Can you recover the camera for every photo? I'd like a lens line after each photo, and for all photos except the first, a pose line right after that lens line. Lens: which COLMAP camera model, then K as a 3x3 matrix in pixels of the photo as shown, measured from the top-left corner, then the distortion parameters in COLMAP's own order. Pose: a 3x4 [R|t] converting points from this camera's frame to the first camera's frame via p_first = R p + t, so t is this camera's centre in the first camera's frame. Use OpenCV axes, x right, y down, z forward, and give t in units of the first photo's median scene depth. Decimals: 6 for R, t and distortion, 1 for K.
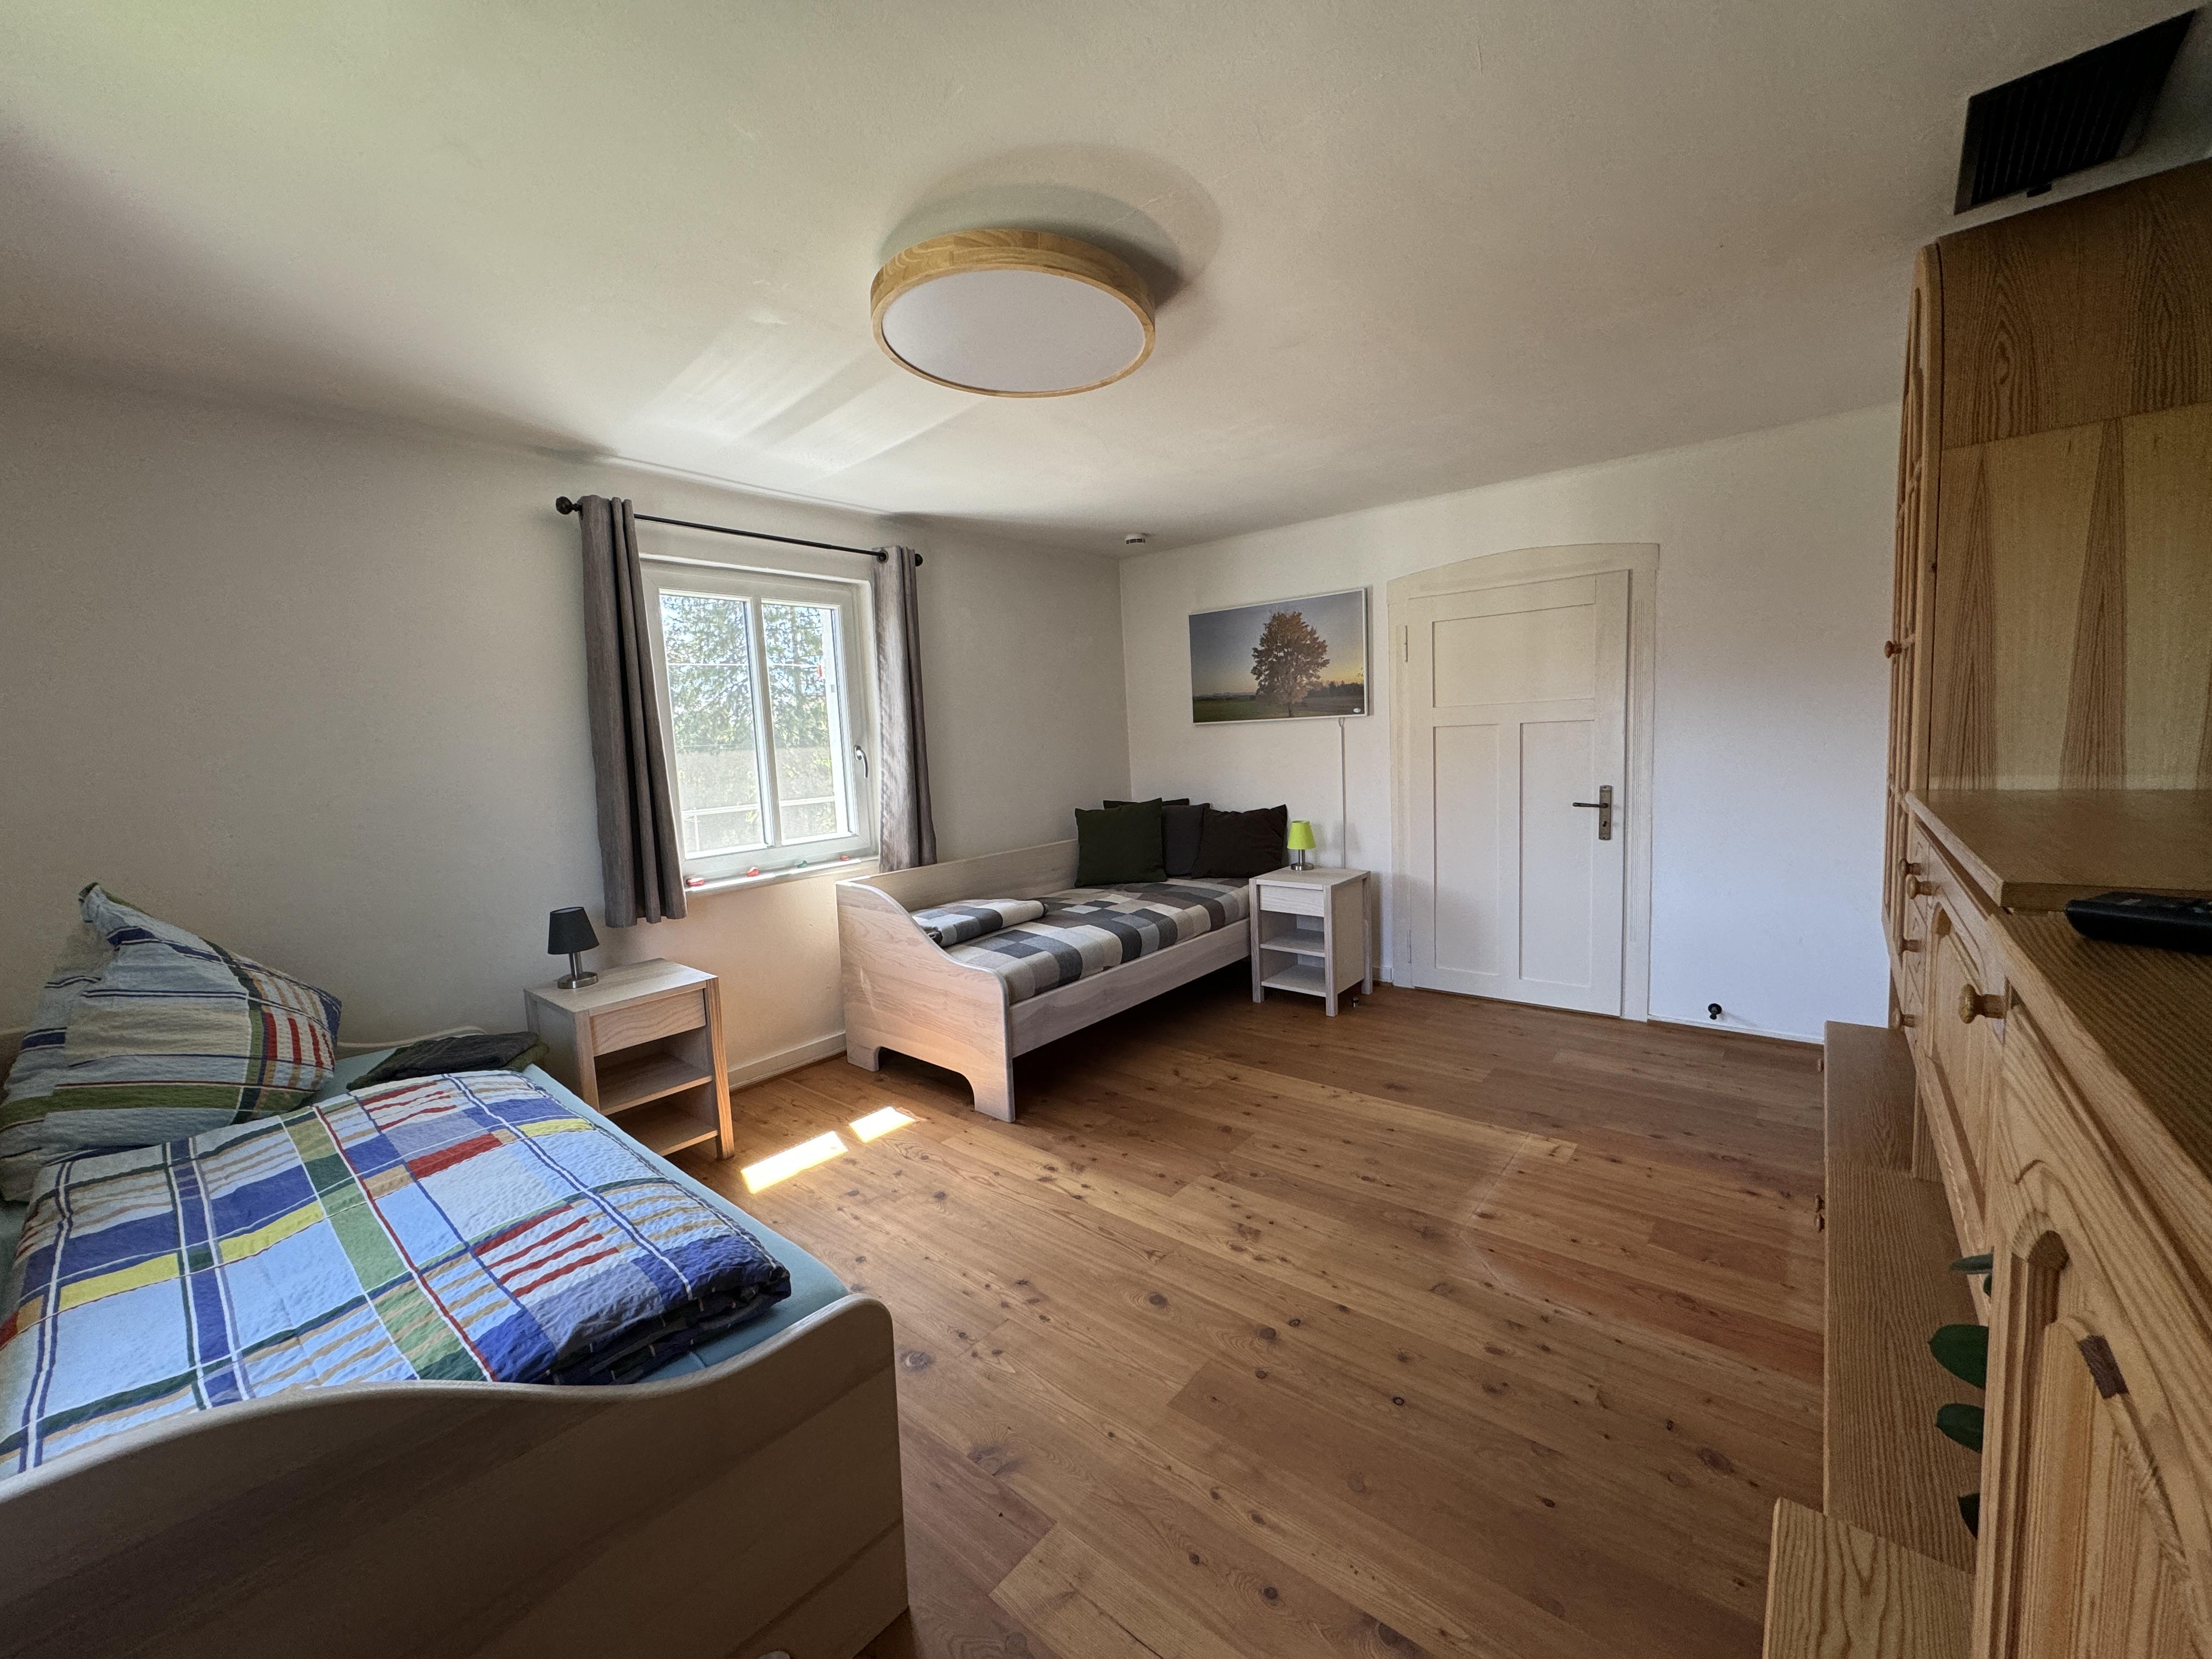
lens RADIAL K [[881.9, 0, 1106.0], [0, 881.9, 829.5], [0, 0, 1]] dist [0.001027, -0.000060]
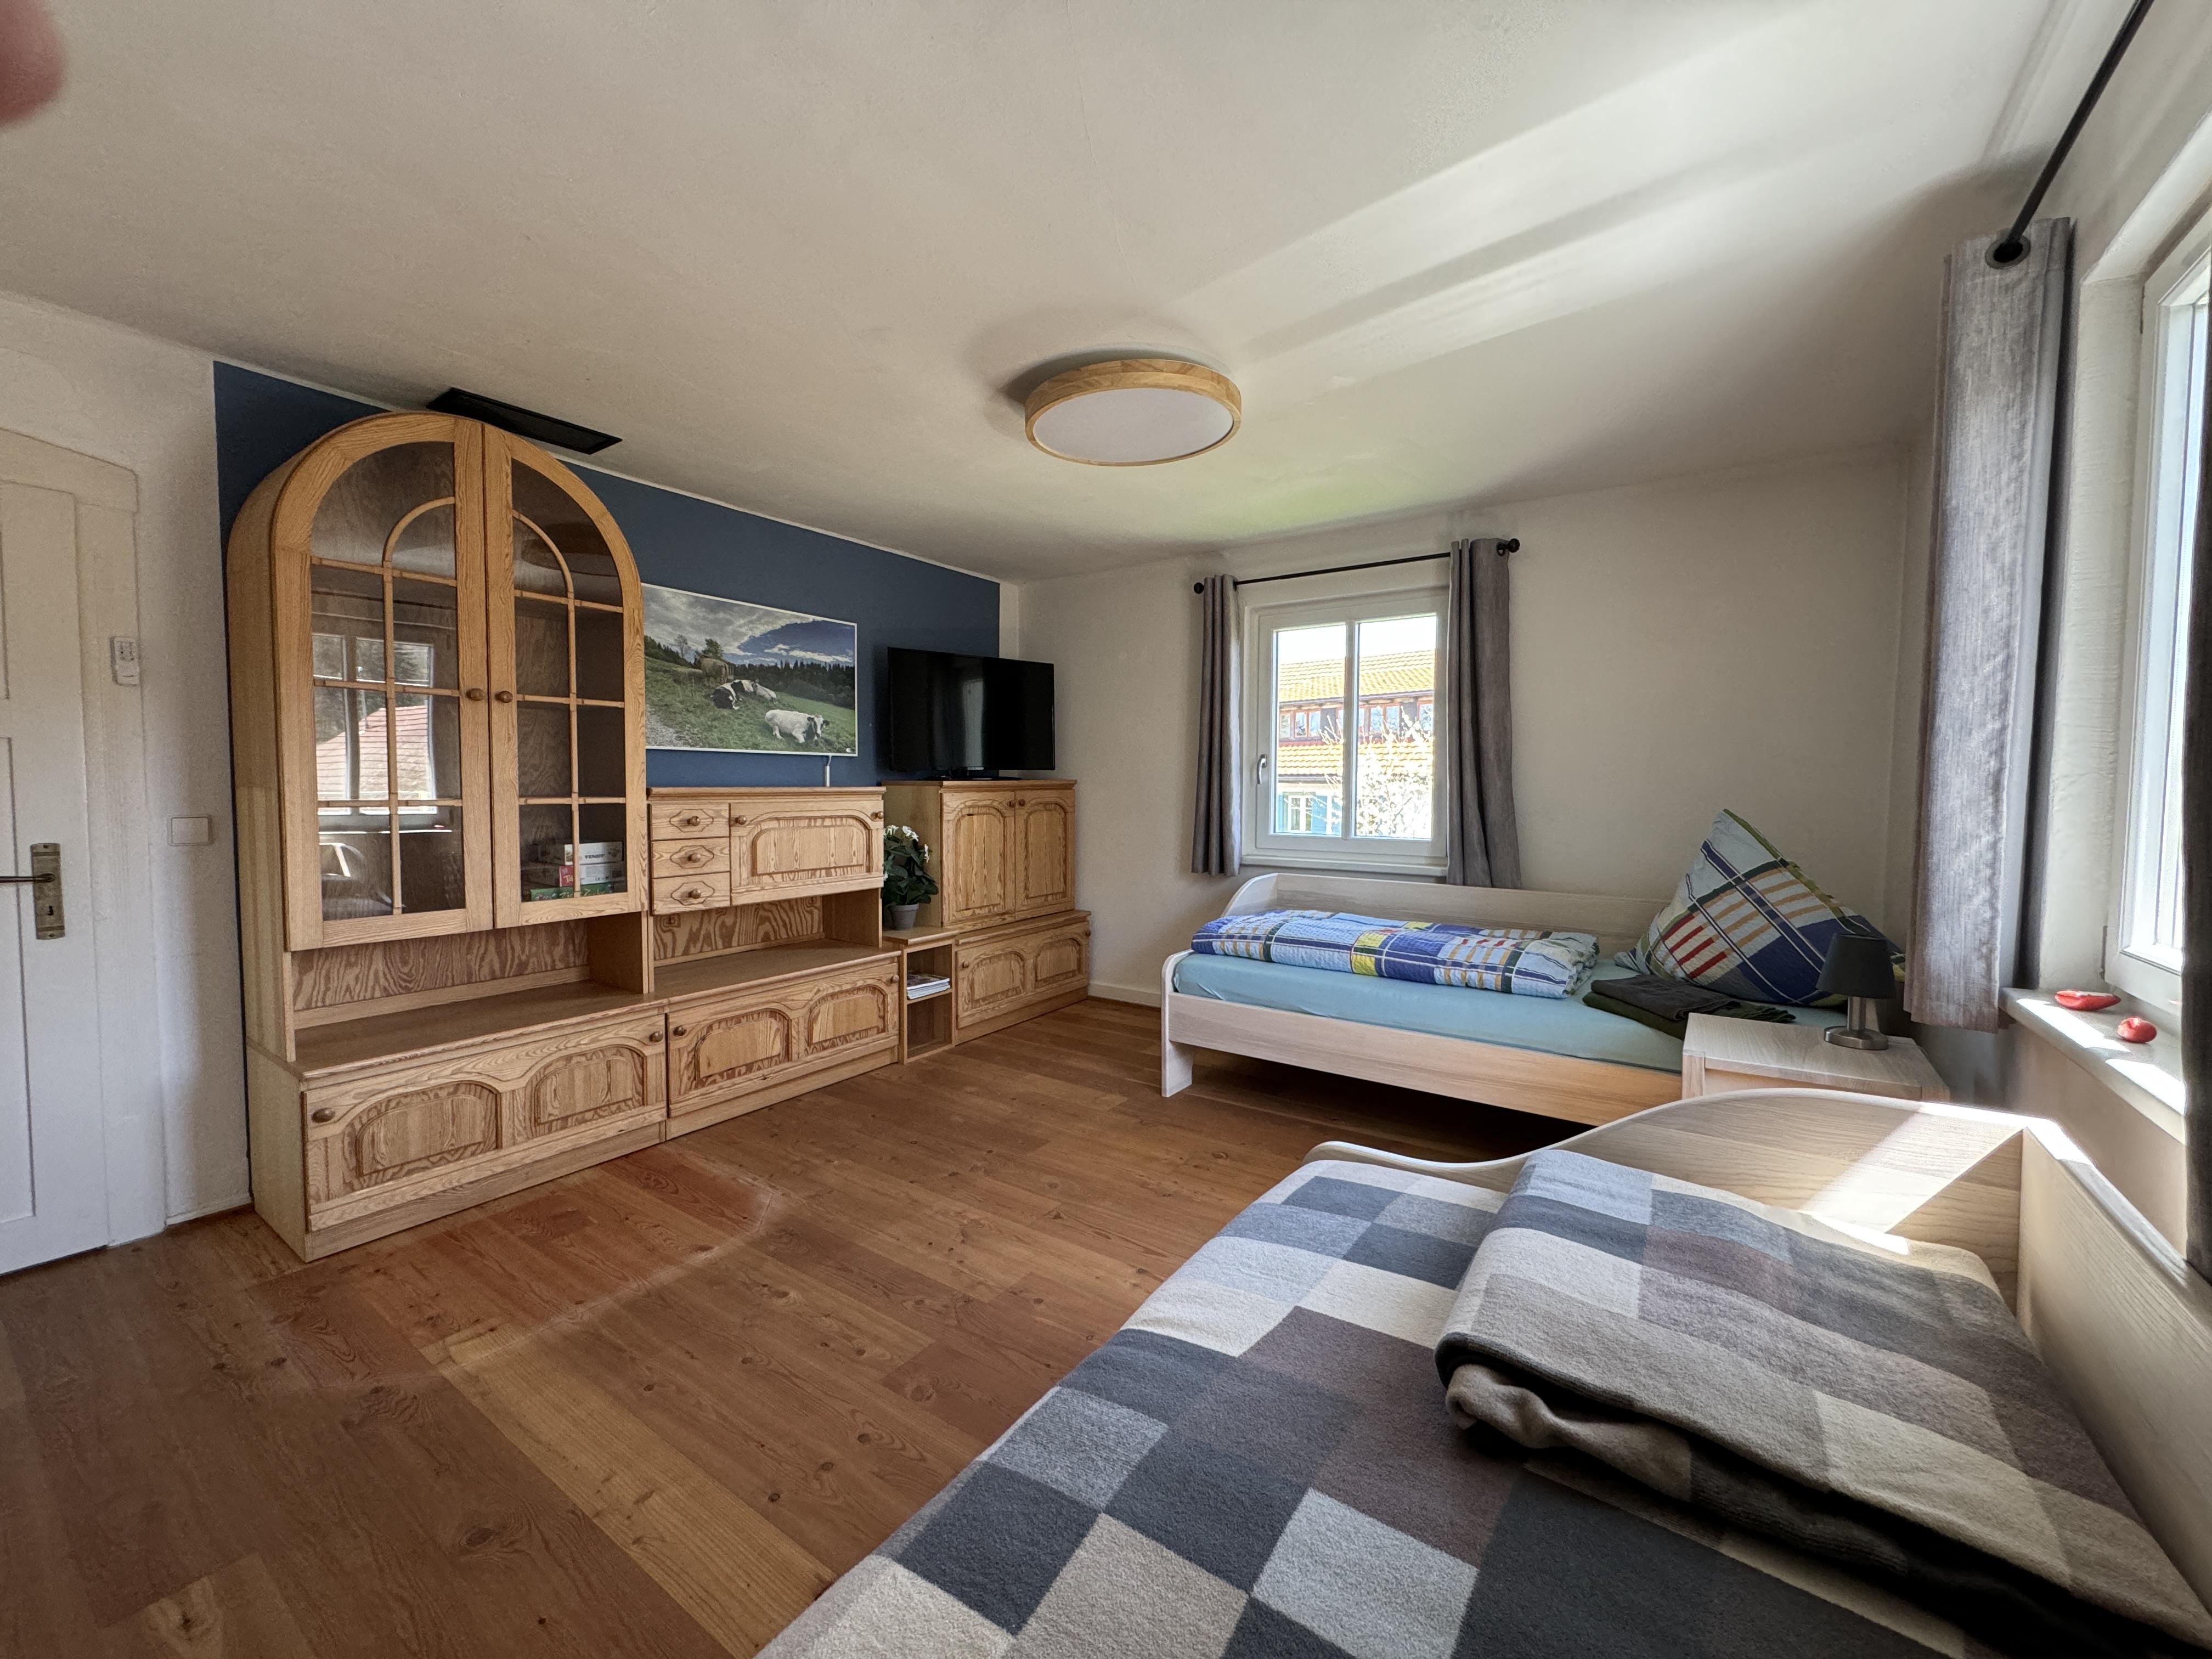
lens RADIAL K [[881.9, 0, 1106.0], [0, 881.9, 829.5], [0, 0, 1]] dist [0.001027, -0.000060]
pose [[-0.995776, 0.042355, -0.081464, 0.059879], [0.030581, 0.989581, 0.140692, -0.127993], [0.086575, 0.137606, -0.986696, 1.920769]]
